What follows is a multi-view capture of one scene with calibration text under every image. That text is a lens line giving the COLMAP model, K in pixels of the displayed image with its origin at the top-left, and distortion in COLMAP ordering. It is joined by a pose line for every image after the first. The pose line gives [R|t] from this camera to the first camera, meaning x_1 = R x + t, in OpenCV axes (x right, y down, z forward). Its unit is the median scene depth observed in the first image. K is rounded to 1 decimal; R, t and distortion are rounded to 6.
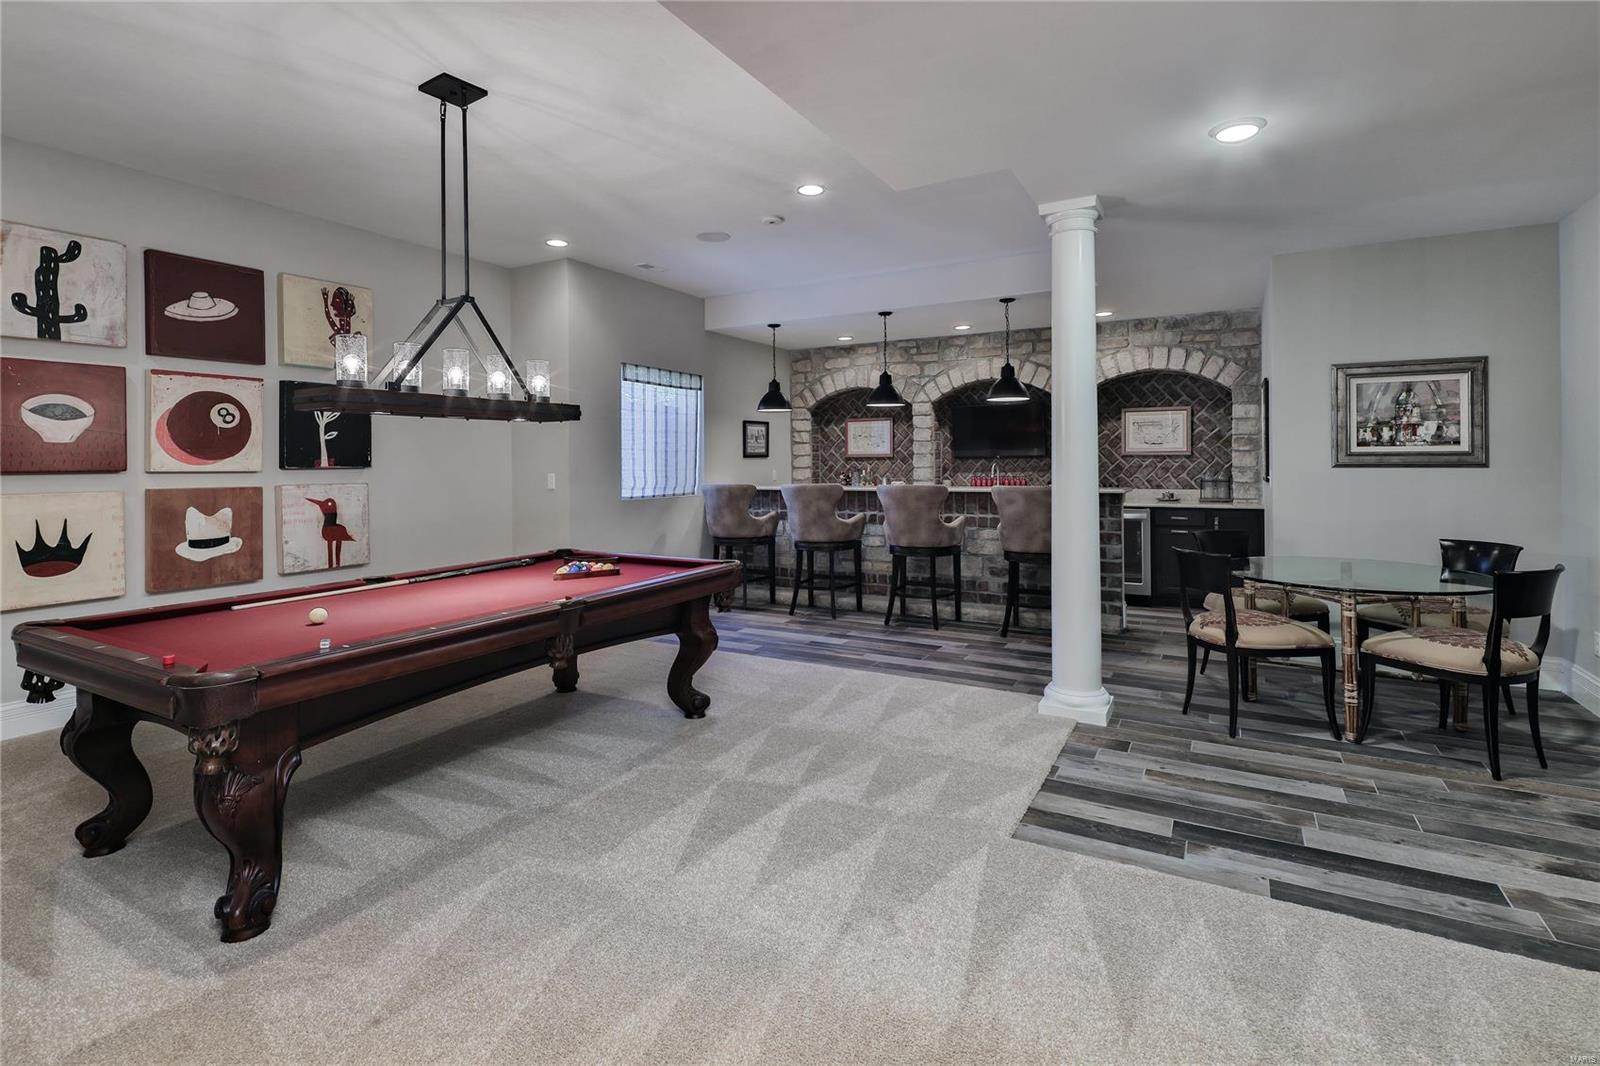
lens RADIAL K [[766.5, 0, 793.0], [0, 766.5, 458.6], [0, 0, 1]] dist [0.006663, -0.004195]
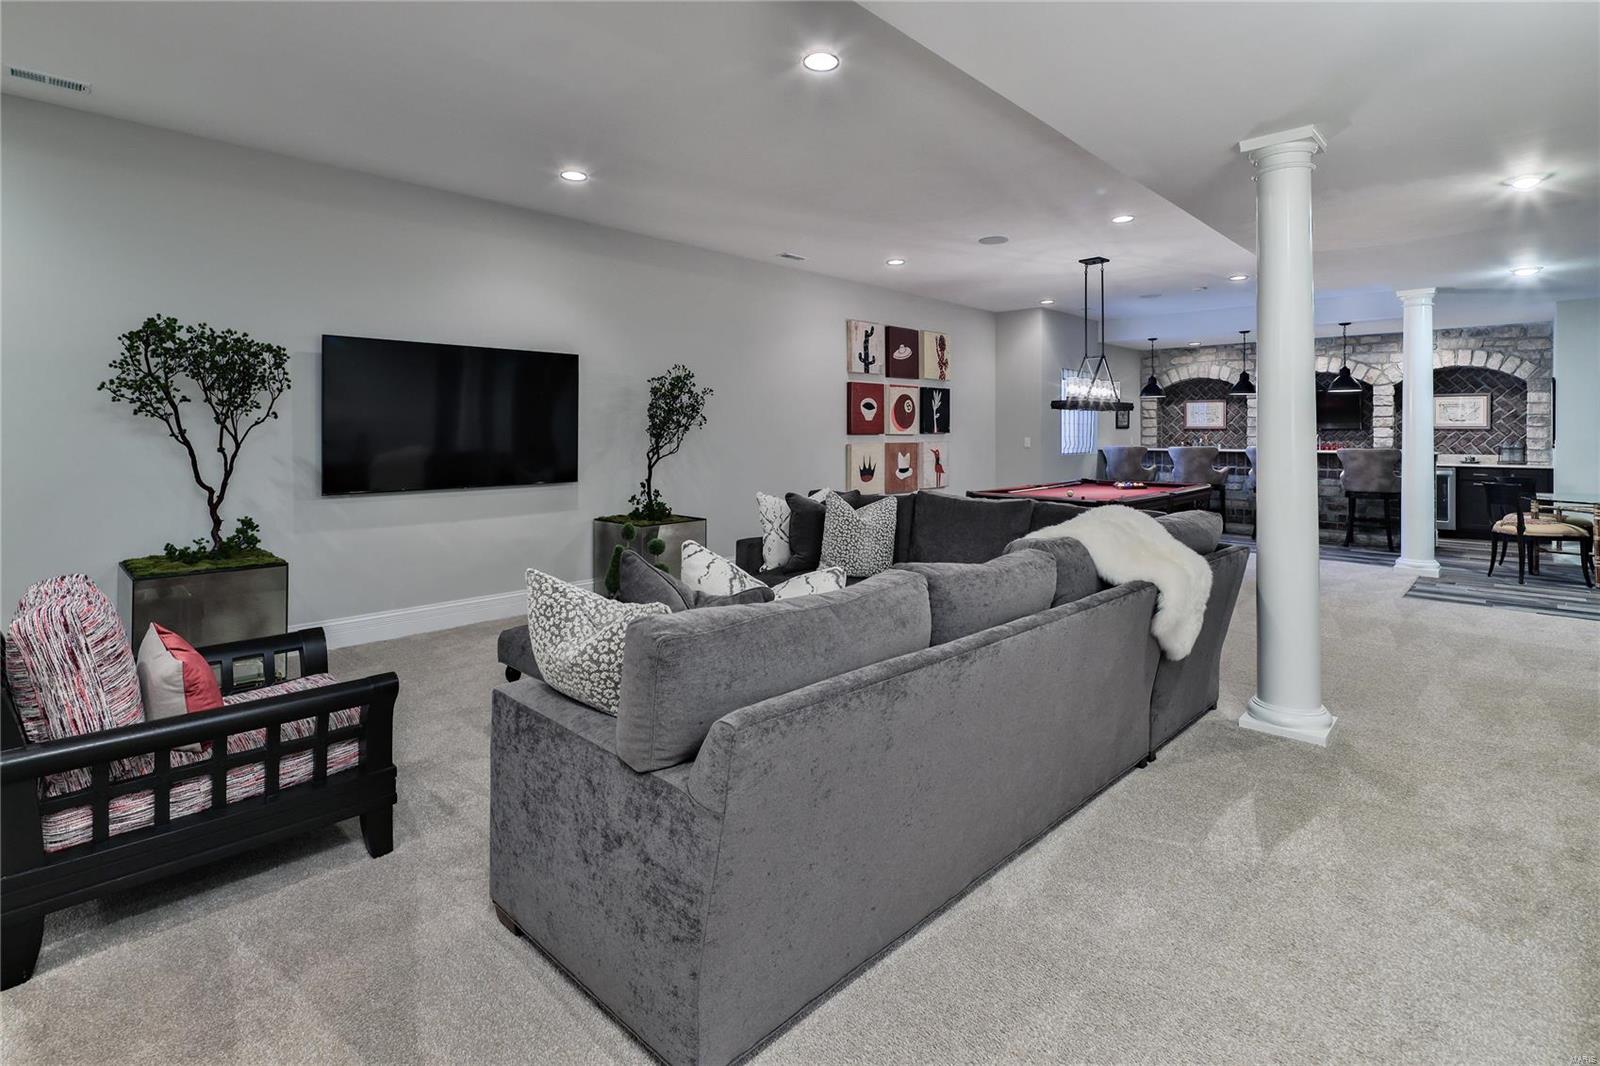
lens RADIAL K [[766.5, 0, 793.9], [0, 766.5, 430.9], [0, 0, 1]] dist [0.006663, -0.004195]
pose [[0.969133, 0.007476, -0.246426, -0.350391], [-0.006334, 0.999965, 0.005425, -0.000990], [0.246458, -0.003697, 0.969147, -0.638562]]
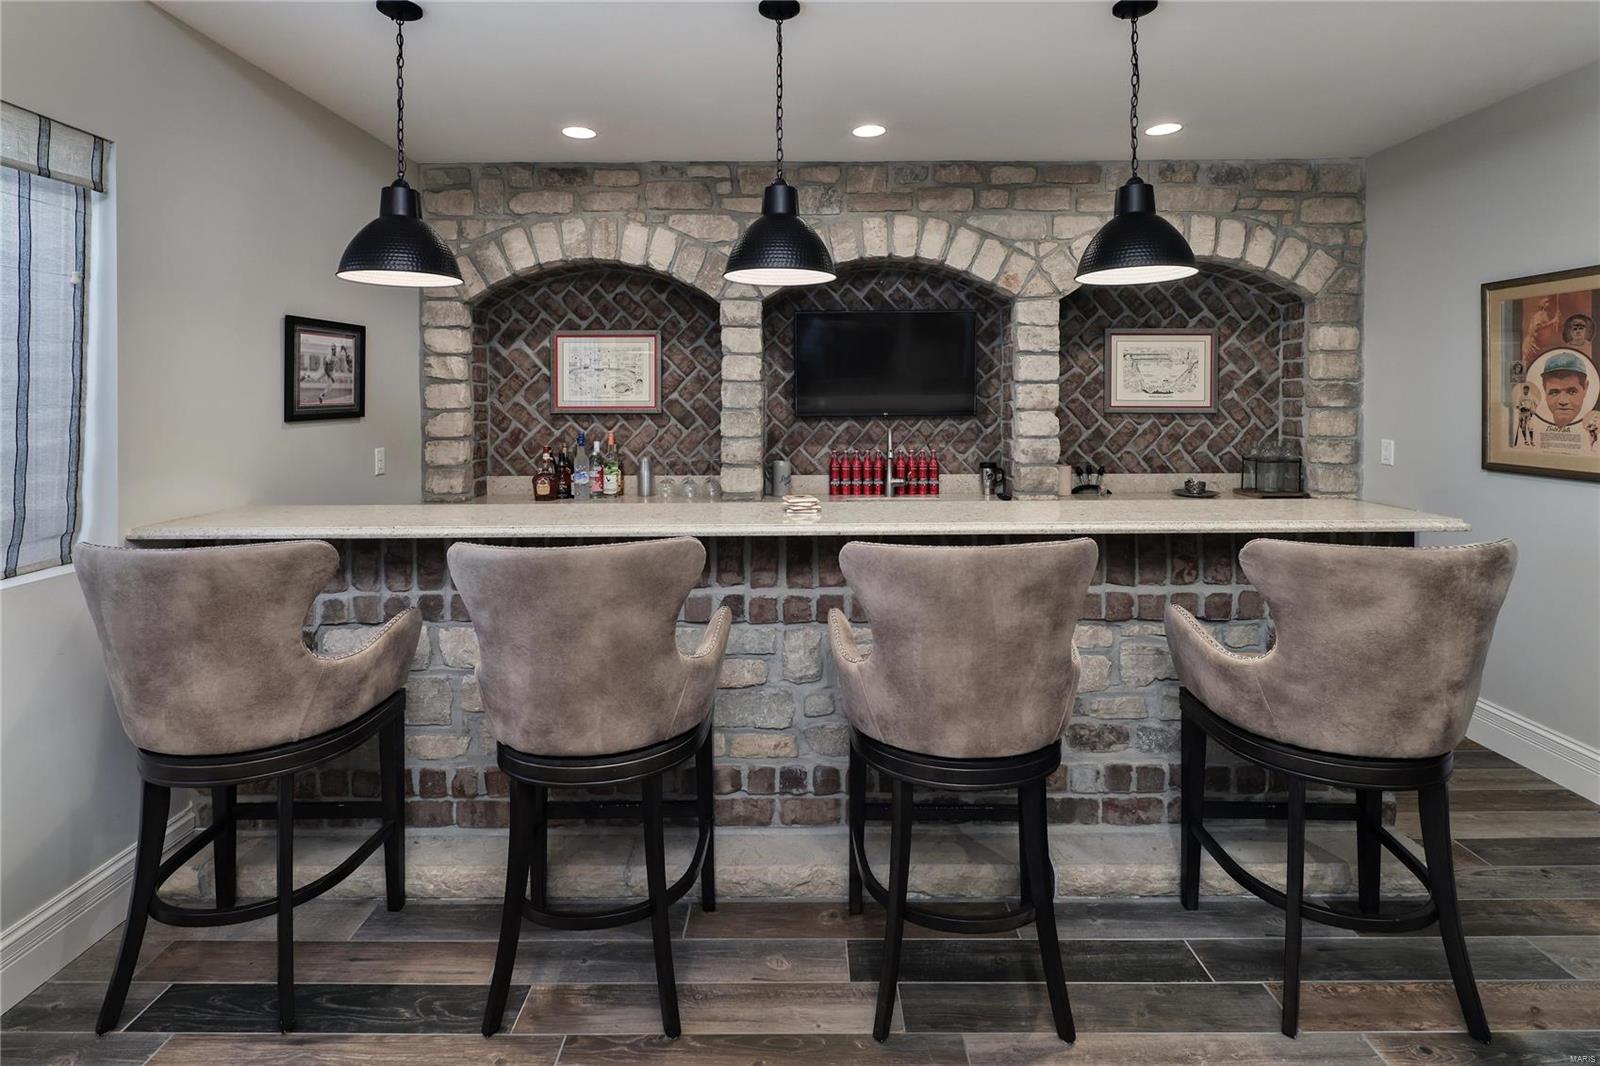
lens RADIAL K [[766.5, 0, 798.0], [0, 766.5, 396.7], [0, 0, 1]] dist [0.006663, -0.004195]
pose [[0.869697, 0.003443, 0.493574, -0.040697], [-0.004883, 0.999987, 0.001627, -0.017119], [-0.493562, -0.003825, 0.869702, 0.689249]]
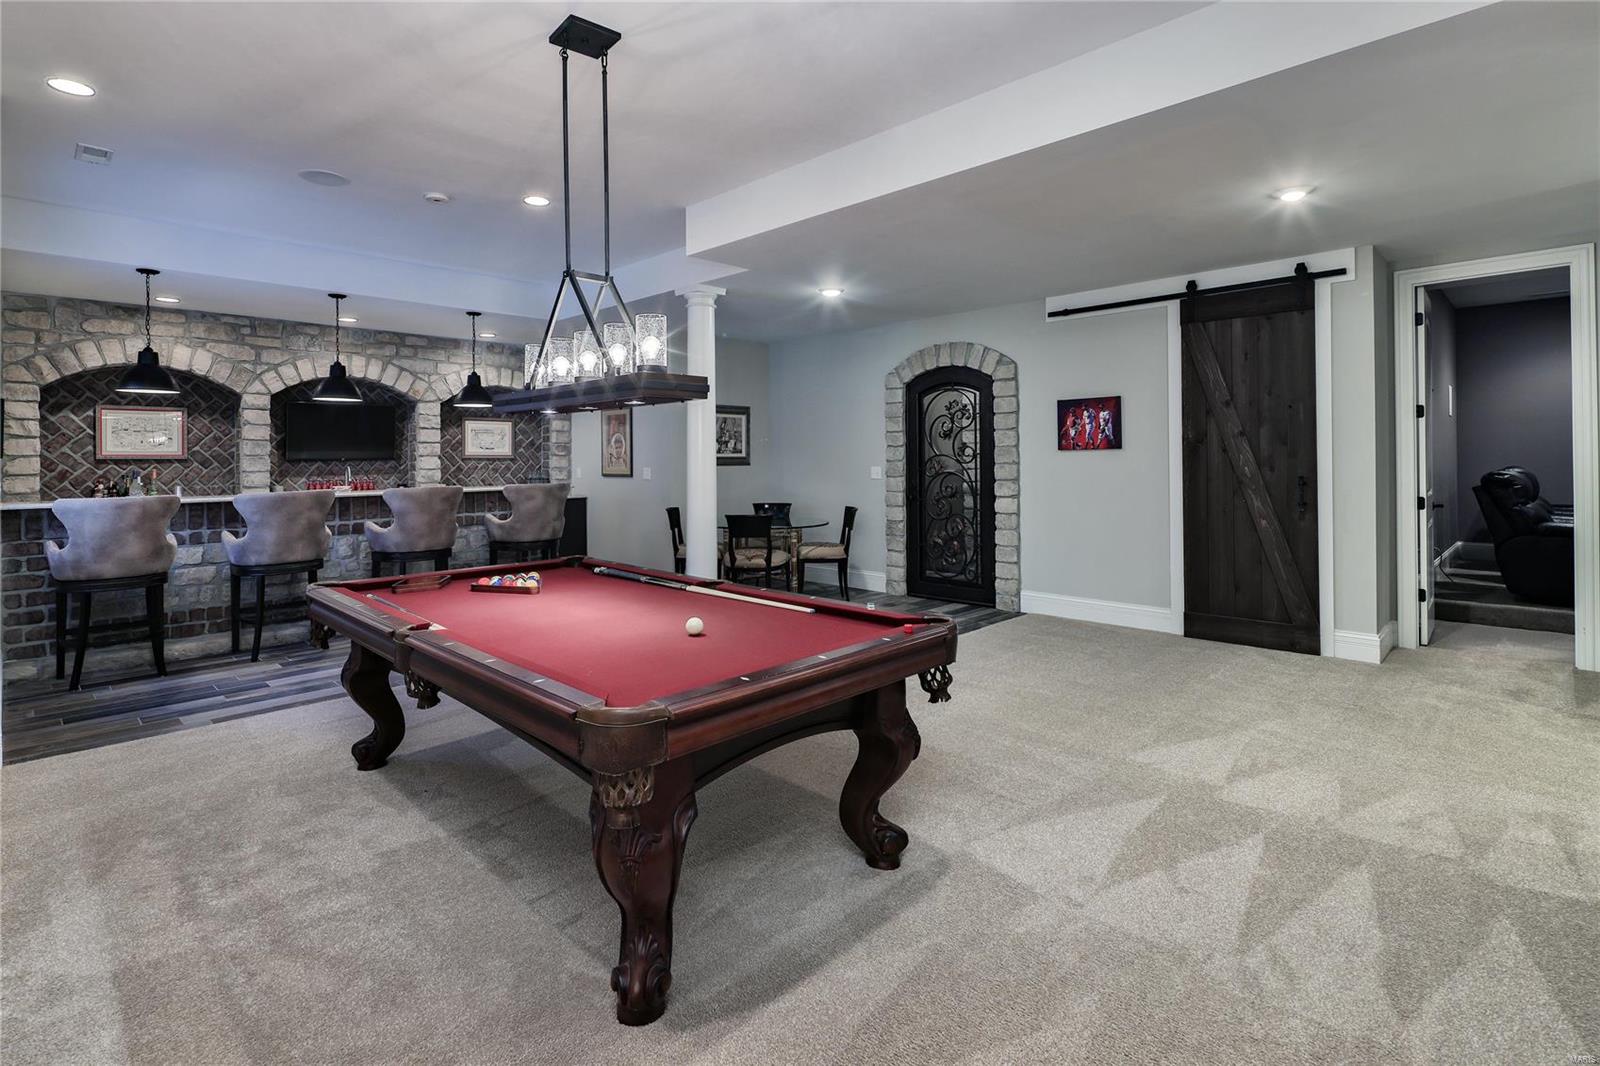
lens RADIAL K [[766.5, 0, 782.0], [0, 766.5, 459.5], [0, 0, 1]] dist [0.006663, -0.004195]
pose [[0.266921, 0.004189, 0.963709, -0.586750], [0.001608, 0.999987, -0.004792, 0.004073], [-0.963717, 0.002829, 0.266911, 0.268308]]
